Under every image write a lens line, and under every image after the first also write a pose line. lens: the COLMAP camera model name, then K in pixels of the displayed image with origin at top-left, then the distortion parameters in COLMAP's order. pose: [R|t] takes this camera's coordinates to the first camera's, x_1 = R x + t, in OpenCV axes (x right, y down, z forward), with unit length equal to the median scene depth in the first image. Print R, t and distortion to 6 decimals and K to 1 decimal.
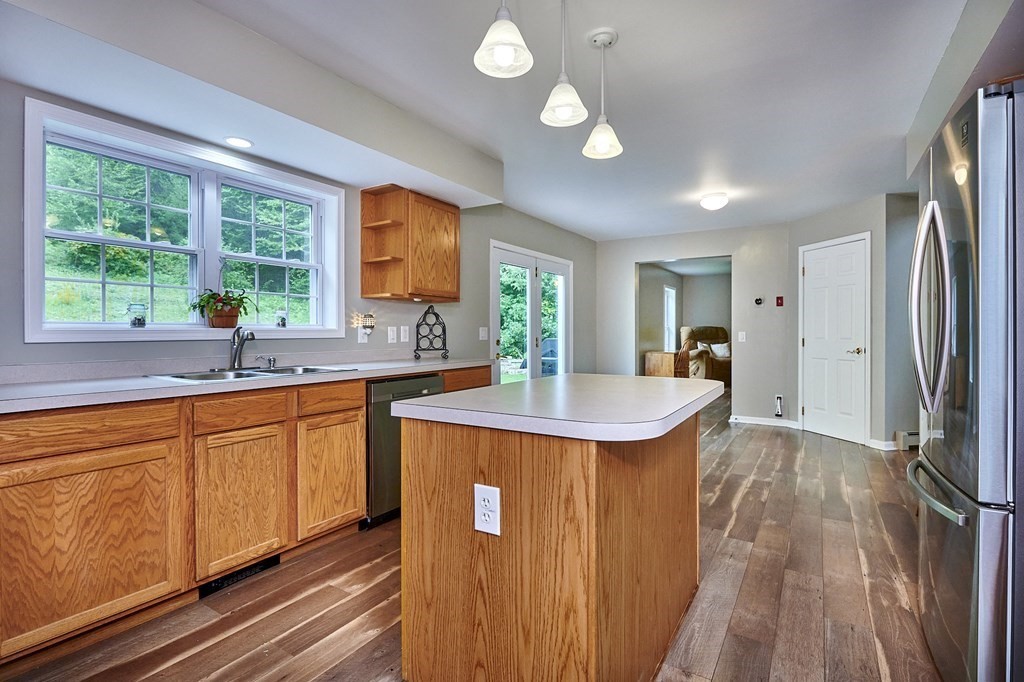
lens RADIAL K [[492.5, 0, 515.7], [0, 492.5, 334.7], [0, 0, 1]] dist [0.000104, -0.000007]
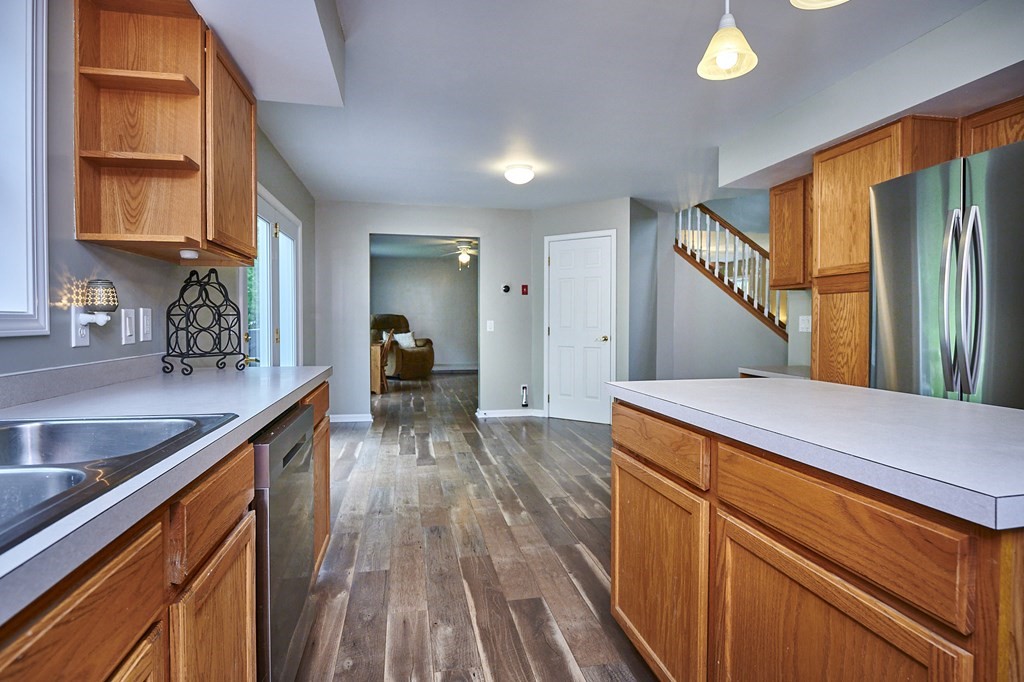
lens RADIAL K [[531.1, 0, 516.3], [0, 531.1, 331.5], [0, 0, 1]] dist [-0.003835, -0.000375]
pose [[0.723101, -0.012127, 0.690636, -0.326842], [0.001537, 0.999872, 0.015949, -0.002150], [-0.690741, -0.010471, 0.723026, 0.373672]]
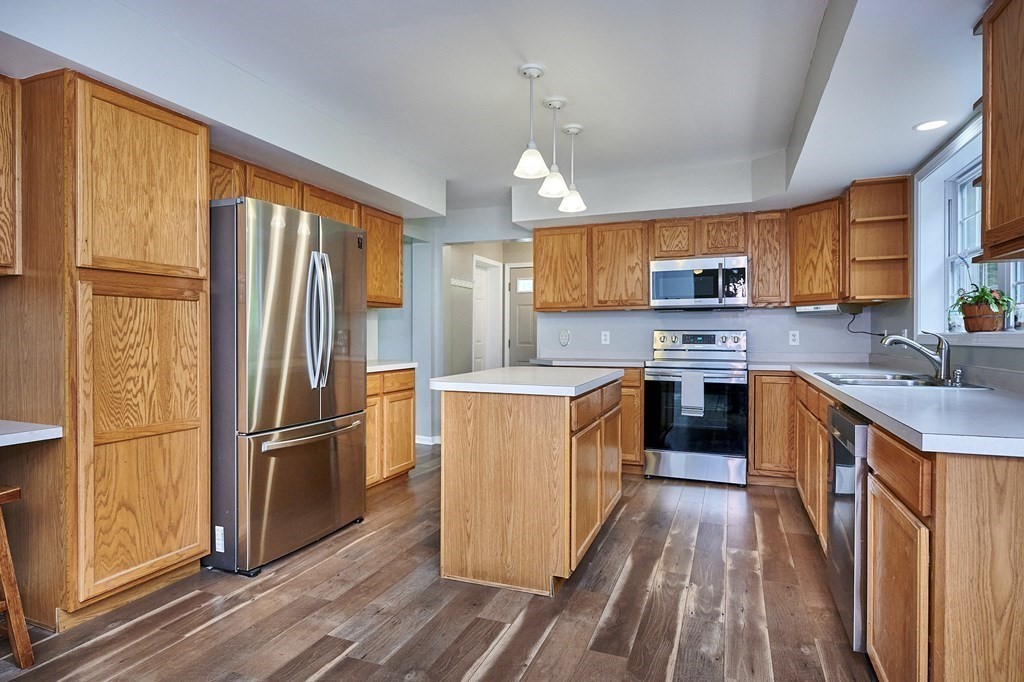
lens RADIAL K [[560.6, 0, 508.5], [0, 560.6, 336.7], [0, 0, 1]] dist [-0.000117, -0.000342]
pose [[-0.984828, -0.001345, -0.173529, 0.255406], [-0.004056, 0.999875, 0.015271, -0.013361], [0.173487, 0.015743, -0.984710, 1.278811]]
